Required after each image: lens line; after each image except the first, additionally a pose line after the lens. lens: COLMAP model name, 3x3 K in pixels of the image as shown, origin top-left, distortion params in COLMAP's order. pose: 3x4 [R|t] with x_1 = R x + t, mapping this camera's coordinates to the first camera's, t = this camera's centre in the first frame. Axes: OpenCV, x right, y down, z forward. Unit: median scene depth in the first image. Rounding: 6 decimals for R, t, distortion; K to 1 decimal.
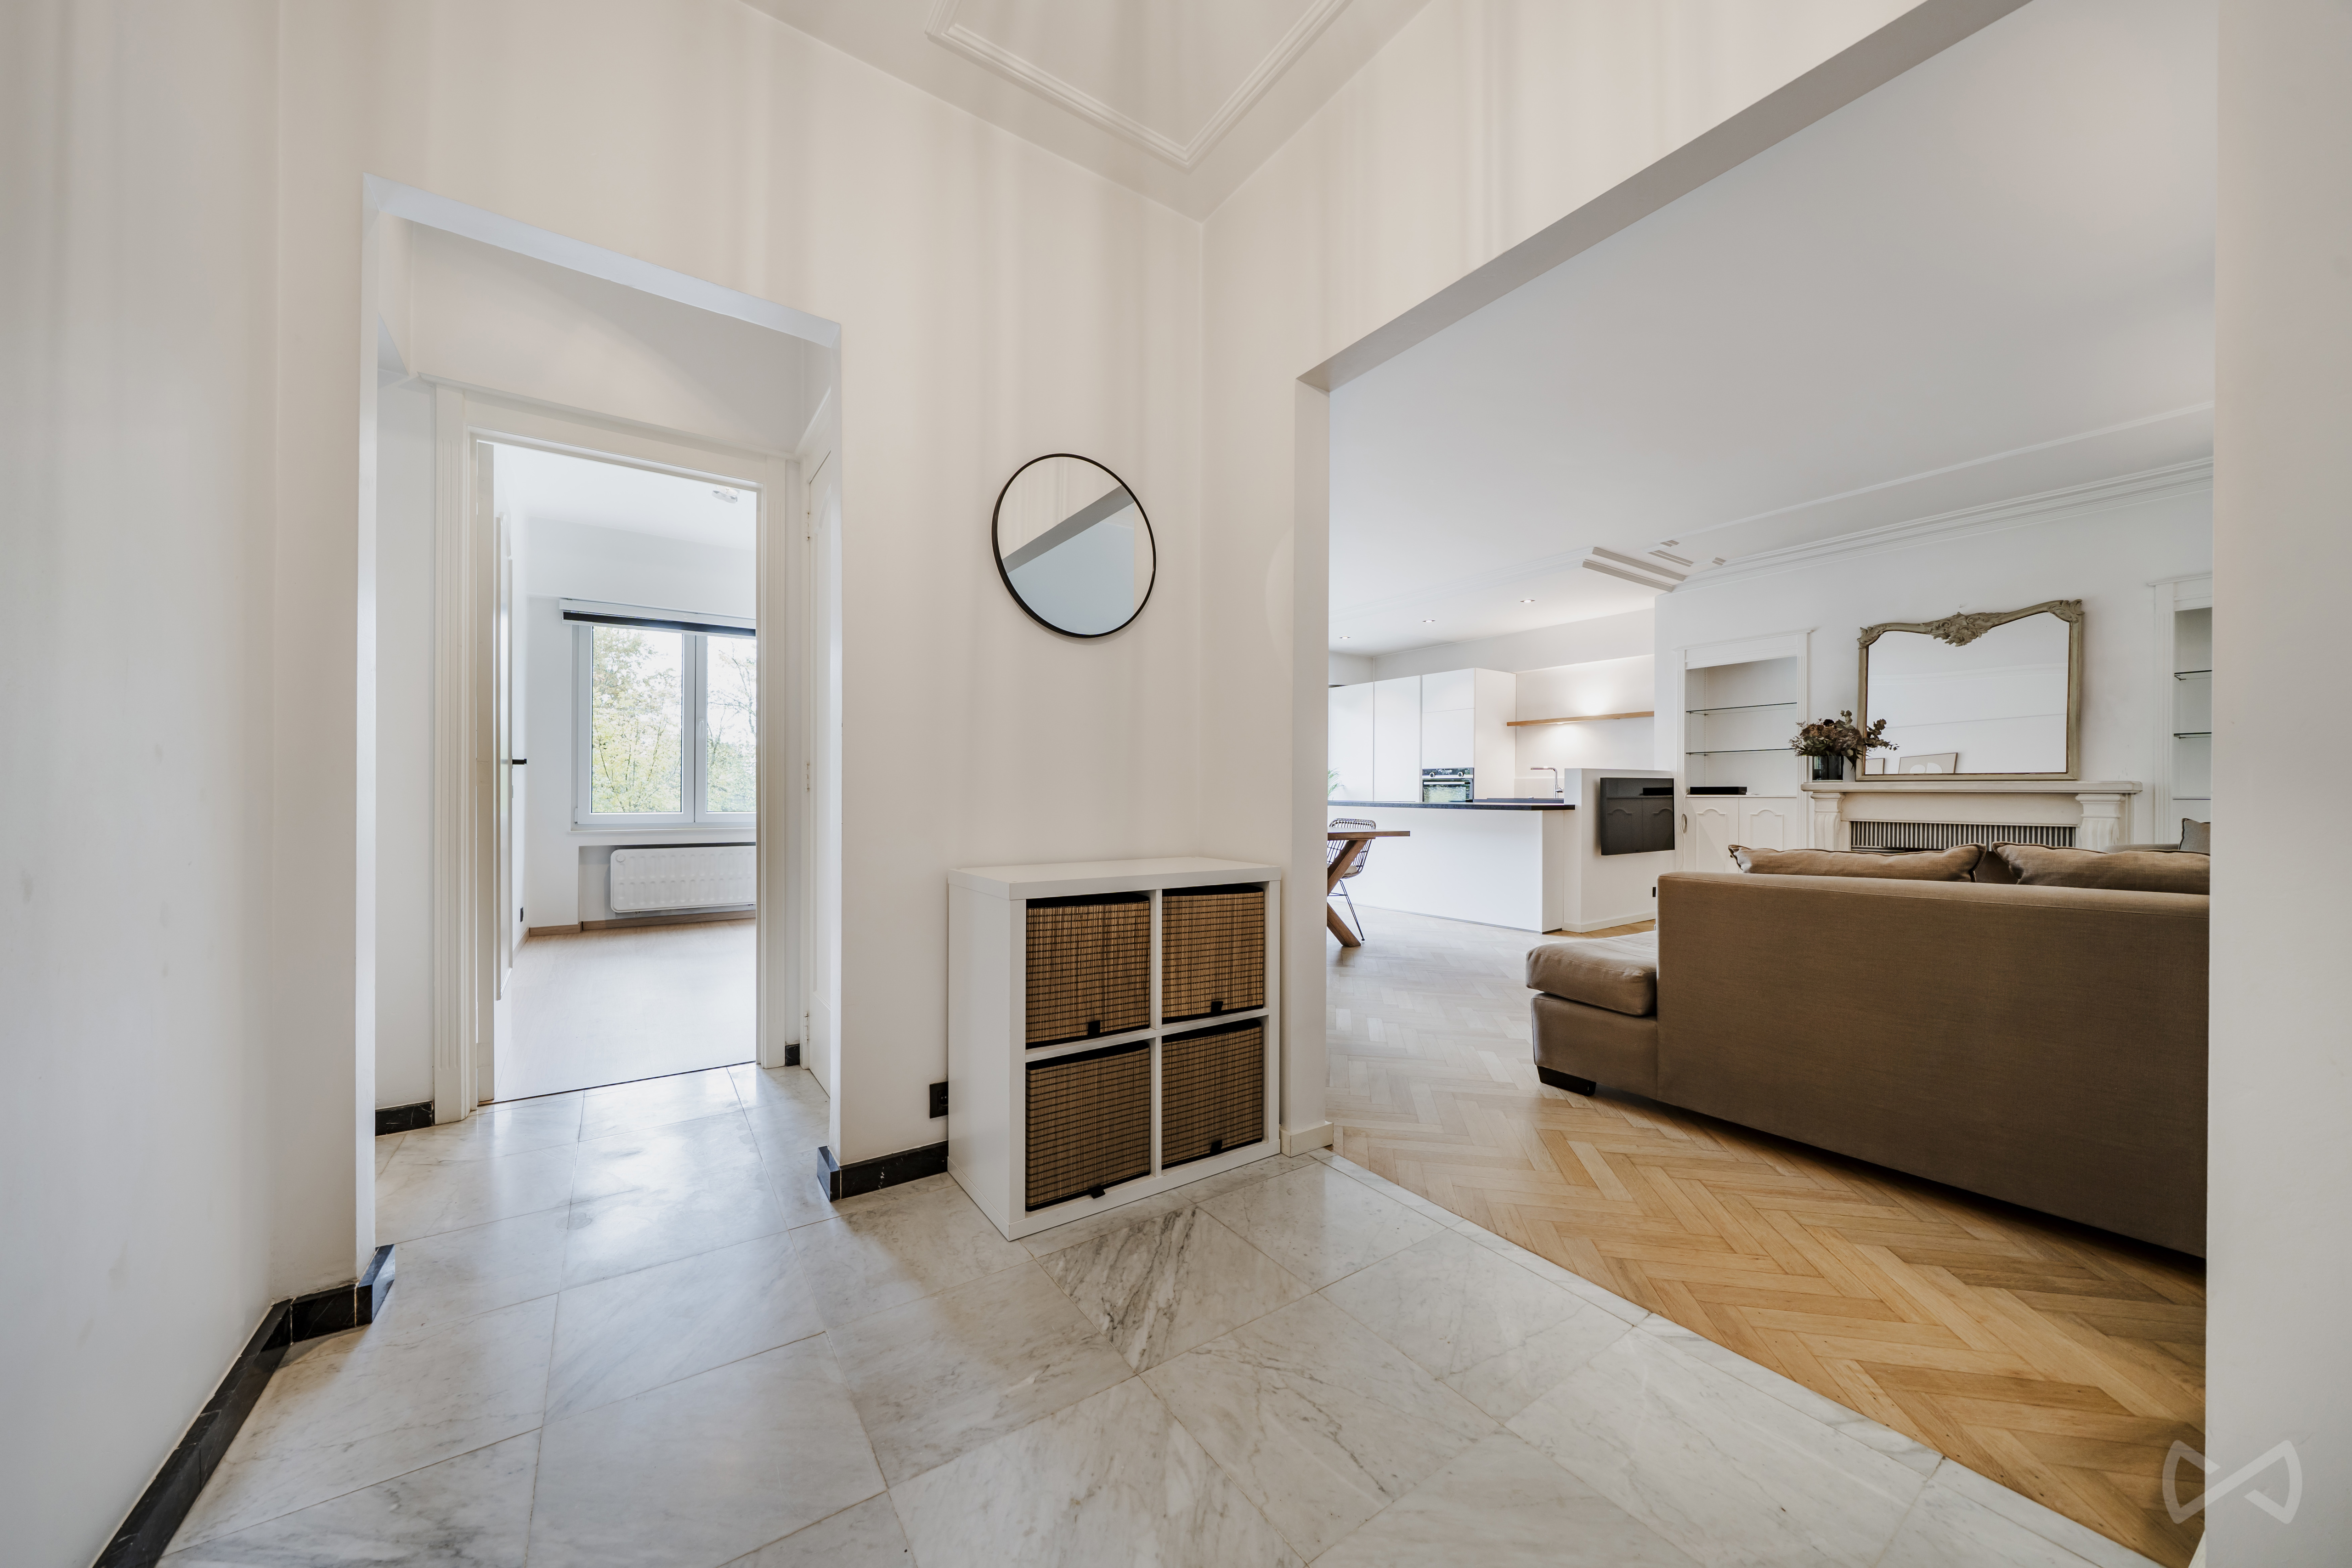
lens RADIAL K [[816.2, 0, 1179.9], [0, 816.2, 787.7], [0, 0, 1]] dist [0.001522, -0.000500]
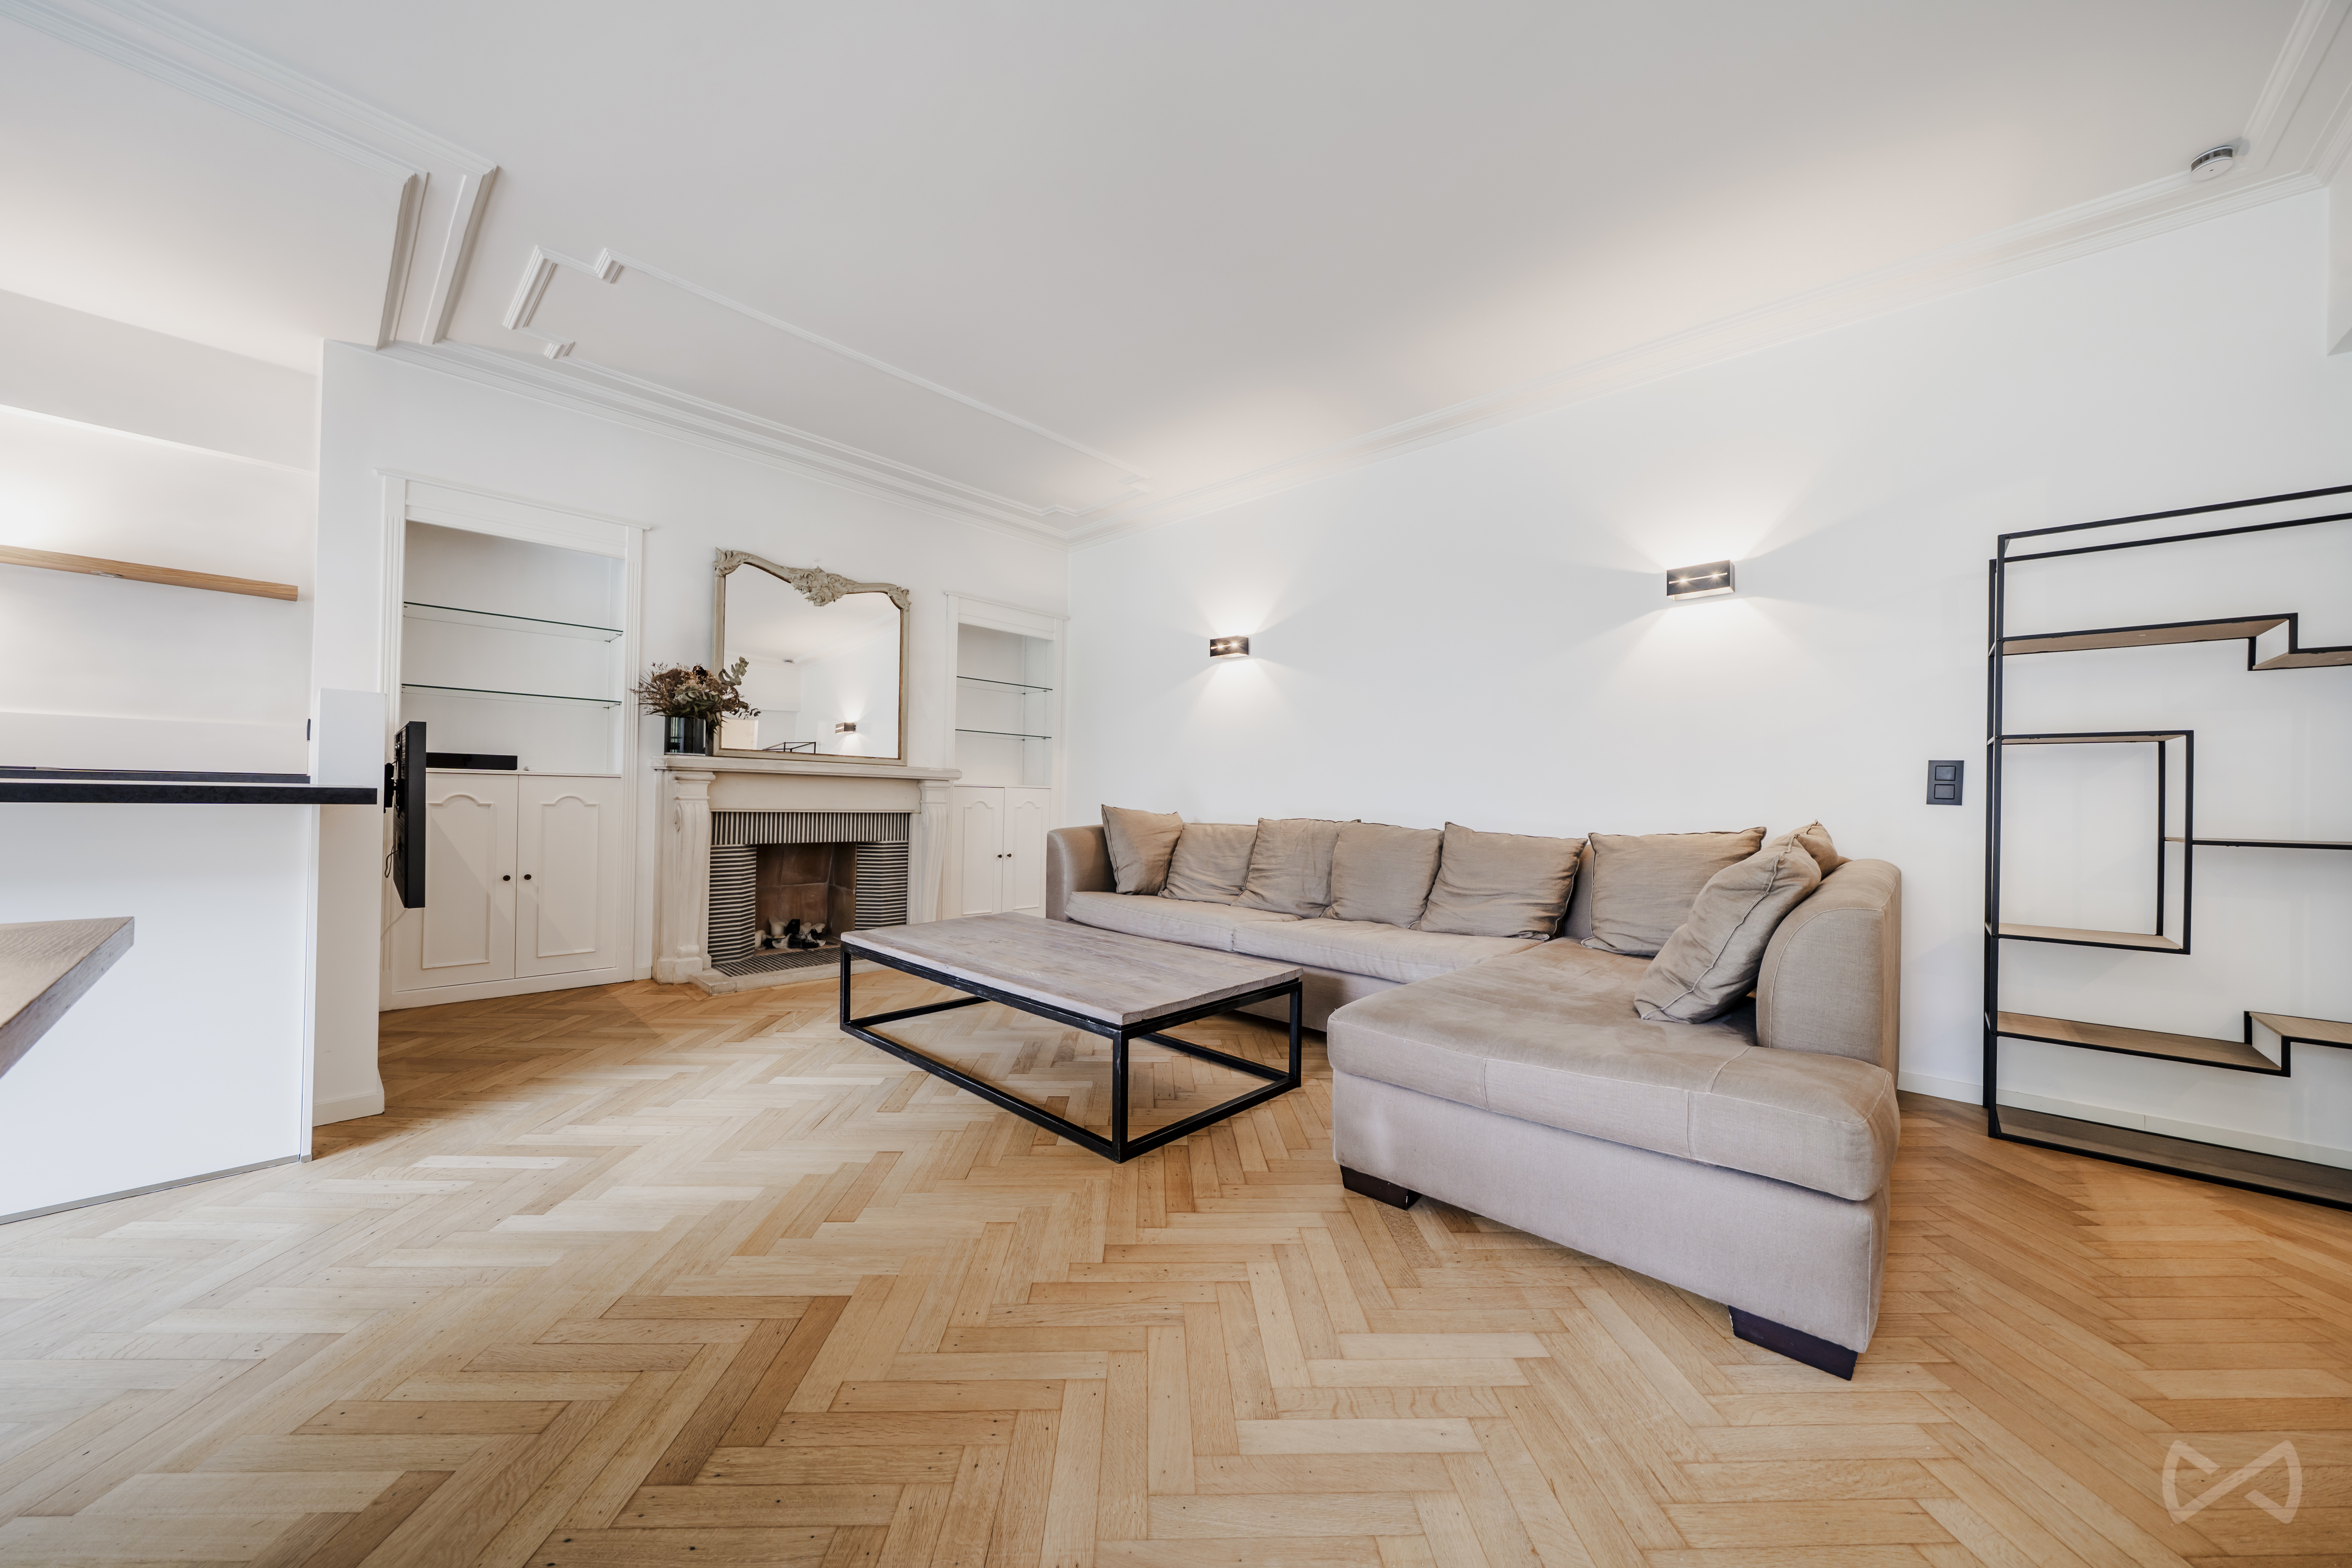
lens RADIAL K [[816.2, 0, 1193.3], [0, 816.2, 794.5], [0, 0, 1]] dist [0.001522, -0.000500]
pose [[-0.212057, -0.005242, 0.977243, 0.024352], [-0.030905, 0.999521, -0.001345, 0.012980], [-0.976769, -0.030487, -0.212117, 0.723359]]
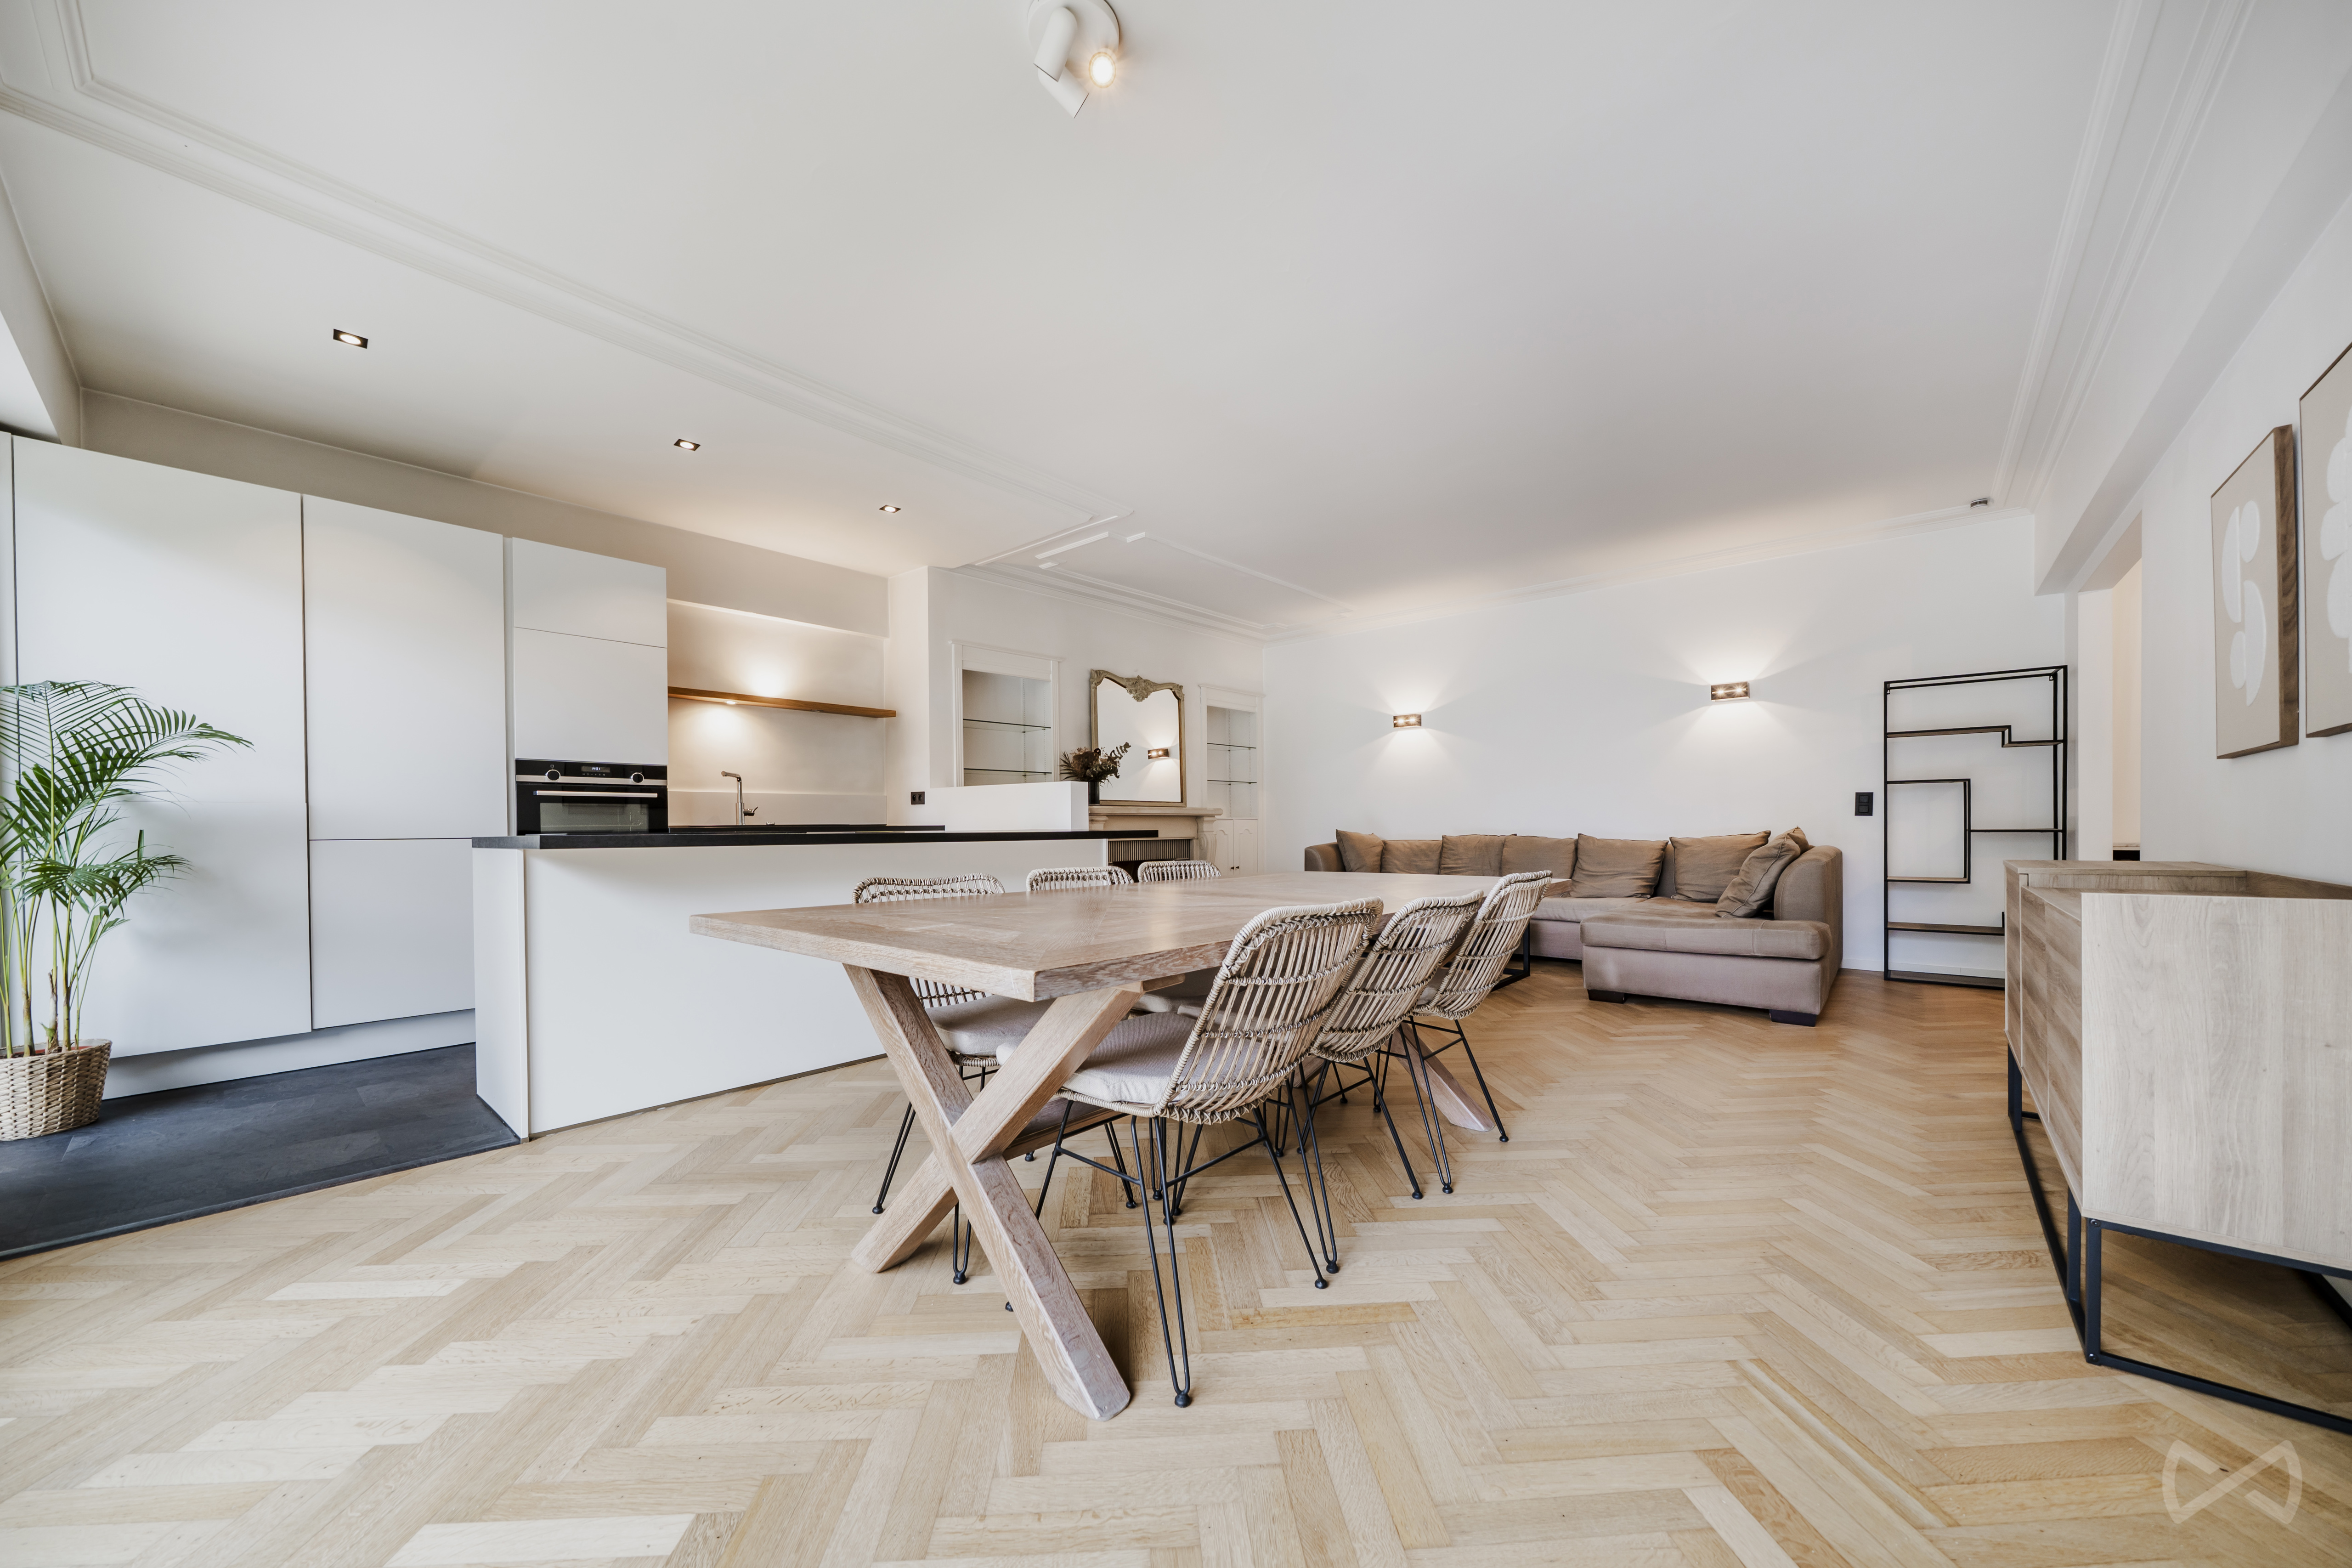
lens RADIAL K [[816.2, 0, 1204.1], [0, 816.2, 833.6], [0, 0, 1]] dist [0.001522, -0.000500]
pose [[-0.239801, -0.017994, 0.970655, -0.297408], [-0.002956, 0.999837, 0.017805, 0.010504], [-0.970818, 0.001400, -0.239815, 1.108715]]
